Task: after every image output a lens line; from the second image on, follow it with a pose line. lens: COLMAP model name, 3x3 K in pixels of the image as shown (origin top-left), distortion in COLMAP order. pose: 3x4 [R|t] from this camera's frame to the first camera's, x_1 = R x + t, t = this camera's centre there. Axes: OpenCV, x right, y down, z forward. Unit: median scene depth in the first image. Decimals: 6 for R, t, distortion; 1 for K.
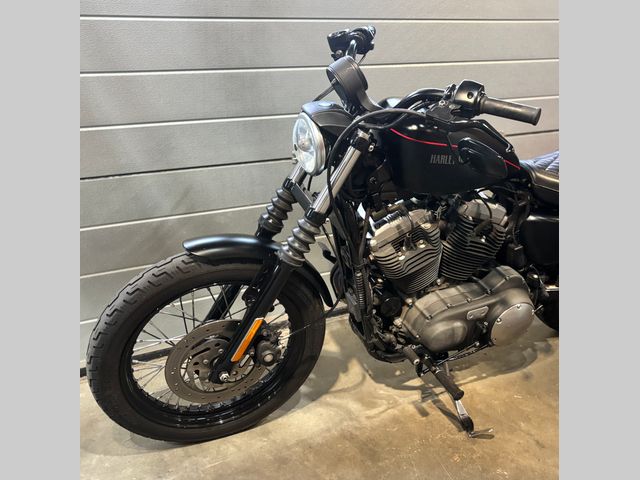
lens RADIAL K [[499.8, 0, 320.0], [0, 499.8, 240.0], [0, 0, 1]] dist [-0.004525, 0.000519]
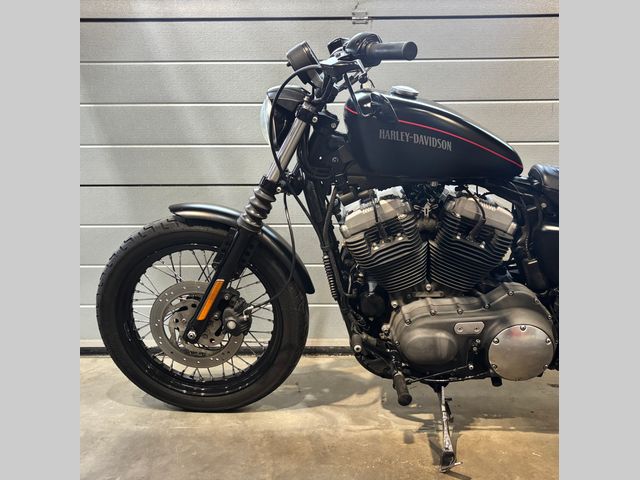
lens RADIAL K [[484.8, 0, 320.0], [0, 484.8, 240.0], [0, 0, 1]] dist [-0.000767, -0.000837]
pose [[0.907117, 0.069128, -0.415164, 0.421006], [-0.151621, 0.973861, -0.169130, 0.180411], [0.392620, 0.216368, 0.893887, 0.102792]]
